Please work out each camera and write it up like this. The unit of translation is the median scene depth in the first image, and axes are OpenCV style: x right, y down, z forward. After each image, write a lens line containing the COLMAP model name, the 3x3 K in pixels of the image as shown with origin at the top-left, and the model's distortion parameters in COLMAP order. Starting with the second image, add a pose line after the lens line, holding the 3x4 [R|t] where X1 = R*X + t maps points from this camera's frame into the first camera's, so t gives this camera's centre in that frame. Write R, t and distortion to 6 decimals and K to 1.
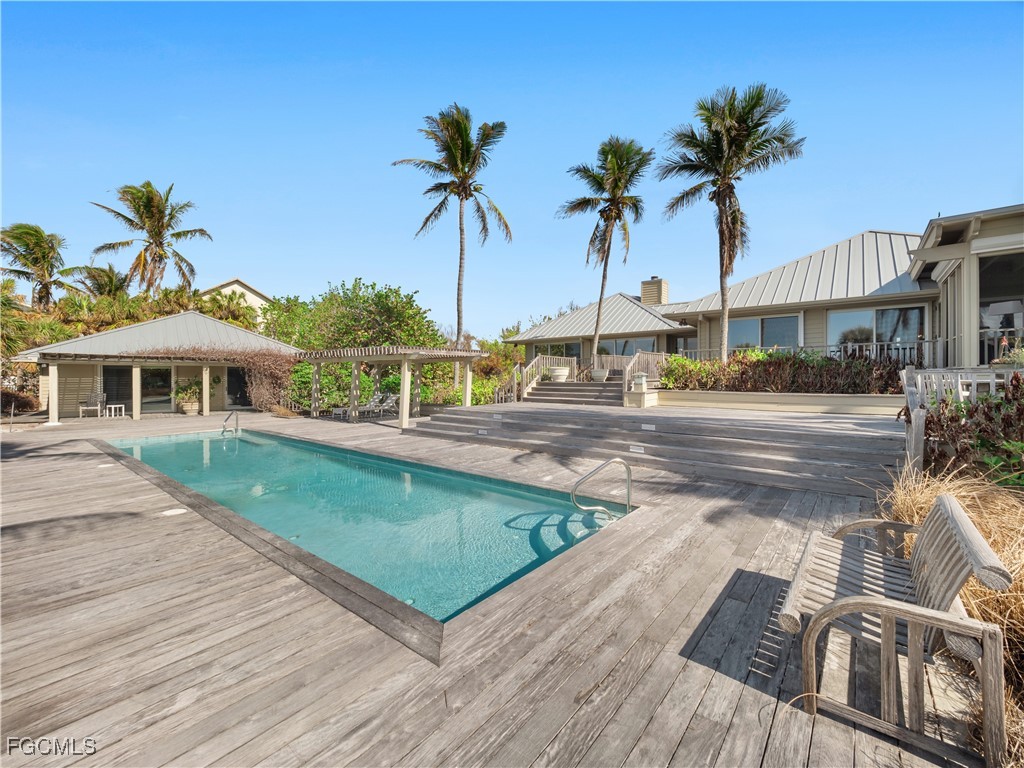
lens RADIAL K [[433.1, 0, 499.2], [0, 433.1, 376.1], [0, 0, 1]] dist [-0.003621, 0.000214]
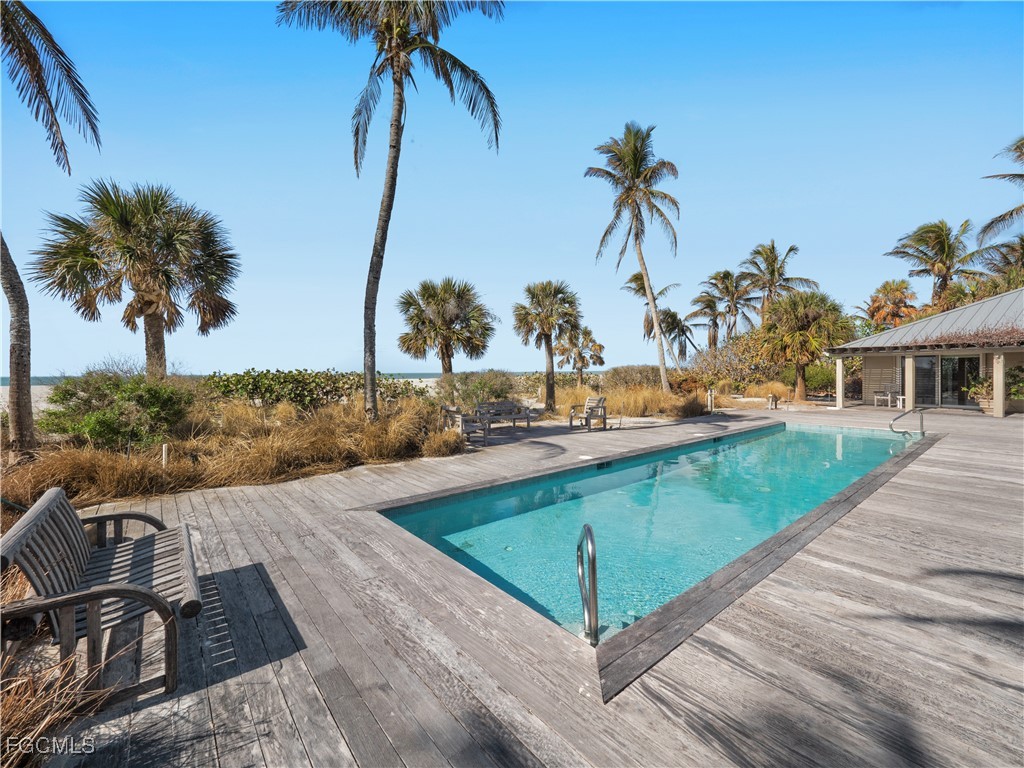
lens RADIAL K [[433.1, 0, 513.8], [0, 433.1, 378.1], [0, 0, 1]] dist [-0.003621, 0.000214]
pose [[-0.179551, 0.018143, -0.983581, 0.191778], [0.010255, 0.999810, 0.016570, 0.000082], [0.983695, -0.007112, -0.179703, 0.238796]]
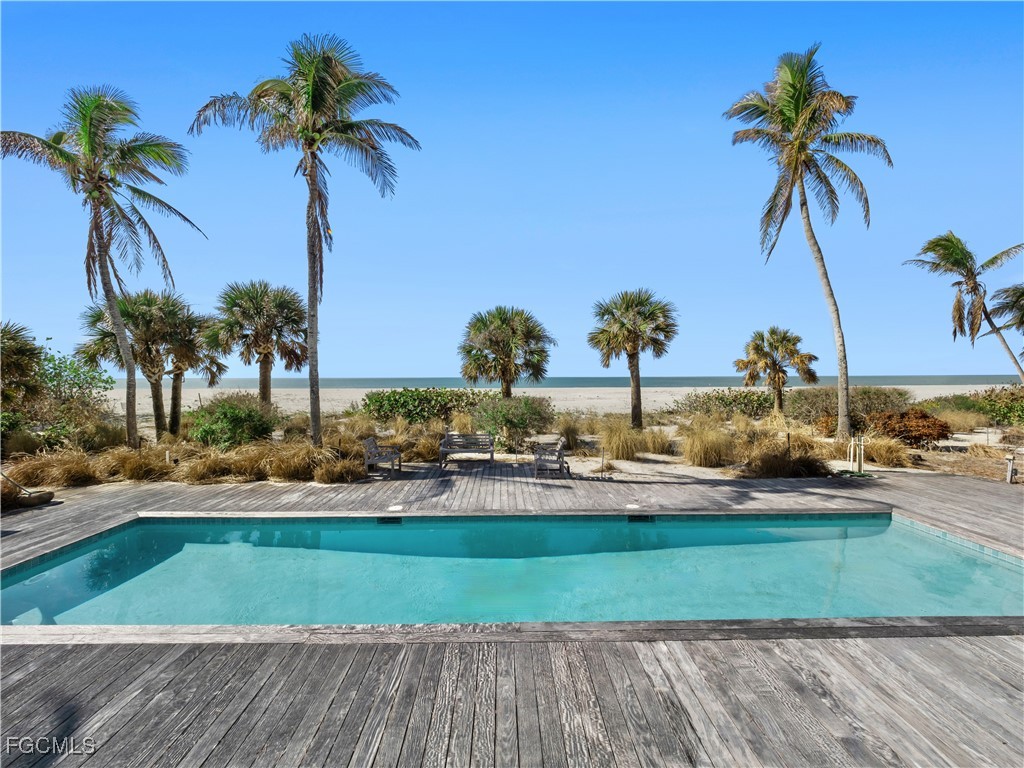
lens RADIAL K [[433.1, 0, 504.3], [0, 433.1, 376.2], [0, 0, 1]] dist [-0.003621, 0.000214]
pose [[-0.760360, 0.004516, -0.649486, -0.015325], [0.006584, 0.999978, -0.000755, -0.034174], [0.649468, -0.004850, -0.760374, 0.562984]]
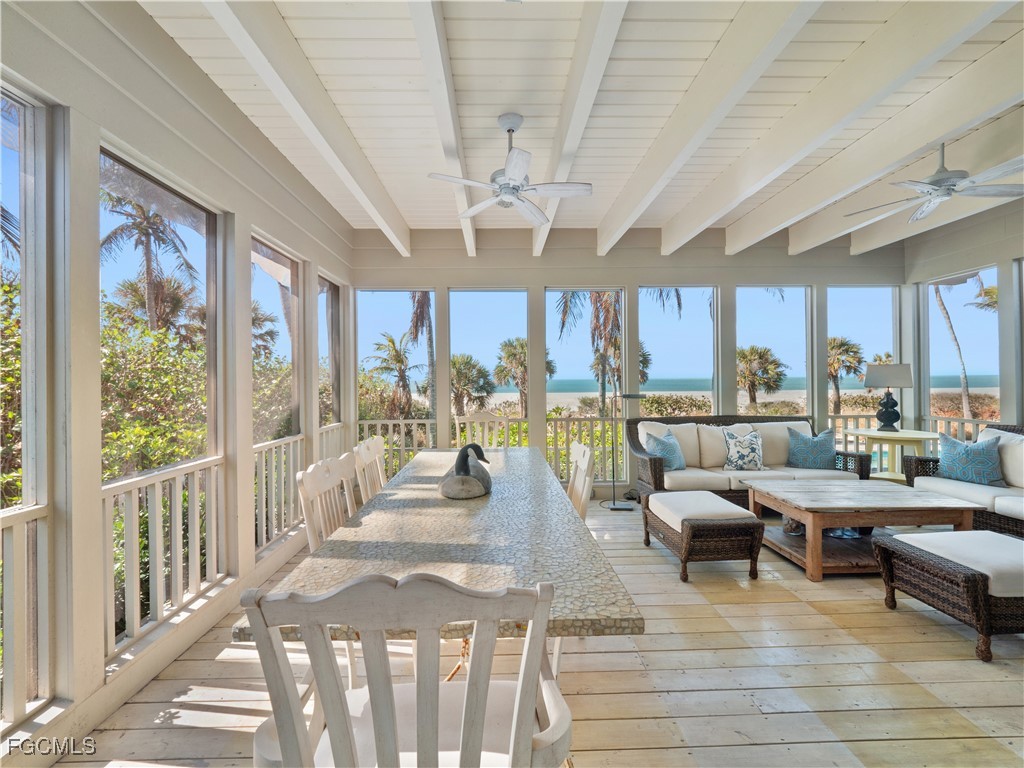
lens RADIAL K [[433.1, 0, 514.1], [0, 433.1, 377.7], [0, 0, 1]] dist [-0.003621, 0.000214]
pose [[-0.749346, 0.003801, -0.662167, 0.781679], [0.010299, 0.999929, -0.005916, -0.063942], [0.662098, -0.011253, -0.749333, 0.457873]]
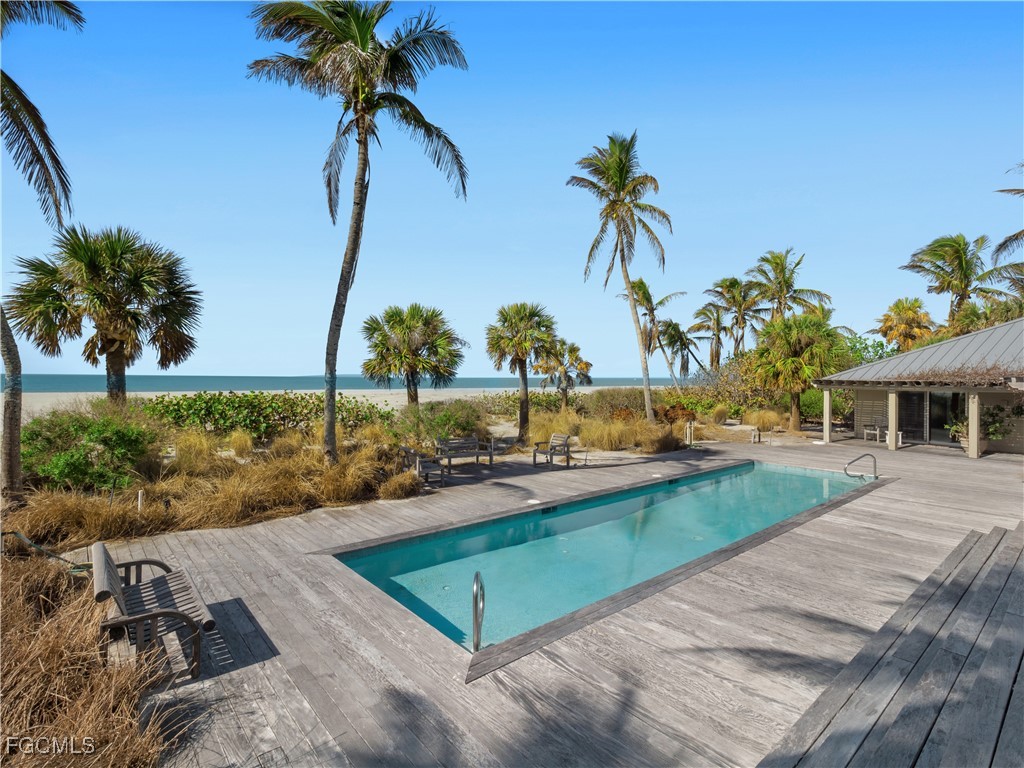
lens RADIAL K [[509.4, 0, 511.9], [0, 509.4, 377.5], [0, 0, 1]] dist [-0.004580, 0.004827]
pose [[-0.161519, -0.000919, -0.986869, 0.273741], [-0.005579, 0.999984, -0.000018, -0.036827], [0.986854, 0.005503, -0.161522, 0.285667]]
